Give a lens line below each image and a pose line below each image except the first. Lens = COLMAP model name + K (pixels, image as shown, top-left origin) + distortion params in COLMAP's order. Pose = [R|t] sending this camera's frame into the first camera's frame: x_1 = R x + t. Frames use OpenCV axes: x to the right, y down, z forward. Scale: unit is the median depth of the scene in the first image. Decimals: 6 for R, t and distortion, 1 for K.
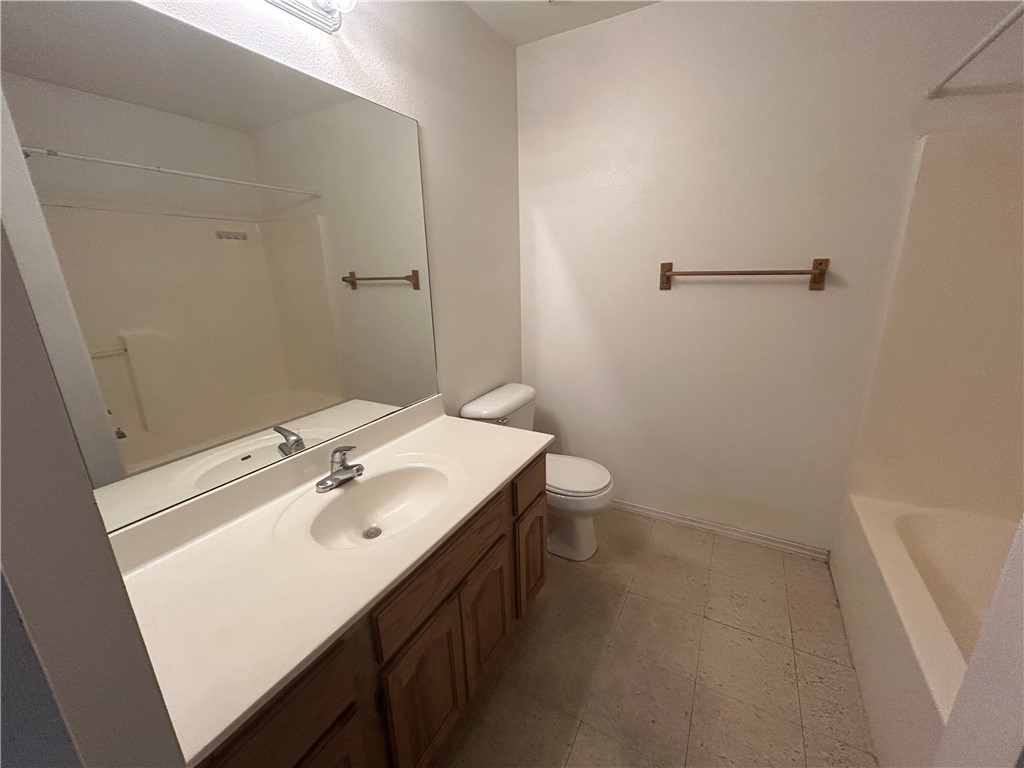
lens RADIAL K [[413.3, 0, 511.8], [0, 413.3, 383.8], [0, 0, 1]] dist [-0.000092, -0.000370]
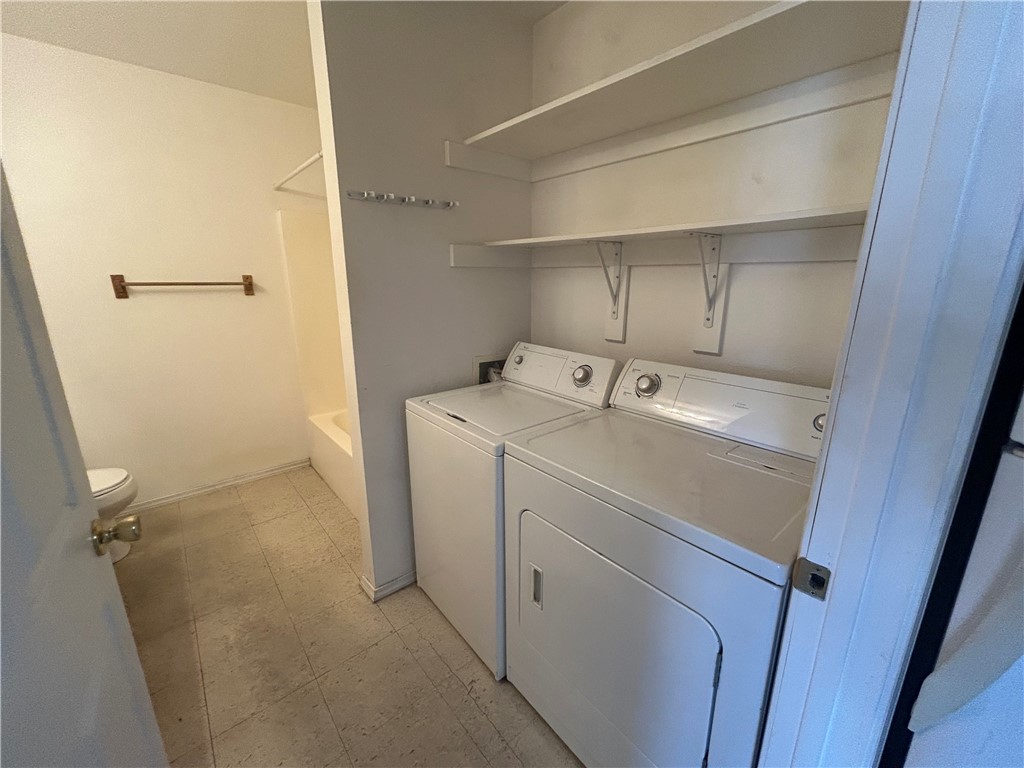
lens RADIAL K [[413.3, 0, 511.1], [0, 413.3, 386.6], [0, 0, 1]] dist [-0.000092, -0.000370]
pose [[0.354095, -0.215295, 0.910091, -0.384745], [0.242847, 0.960927, 0.132836, 0.129585], [-0.903129, 0.173976, 0.392543, -0.416897]]
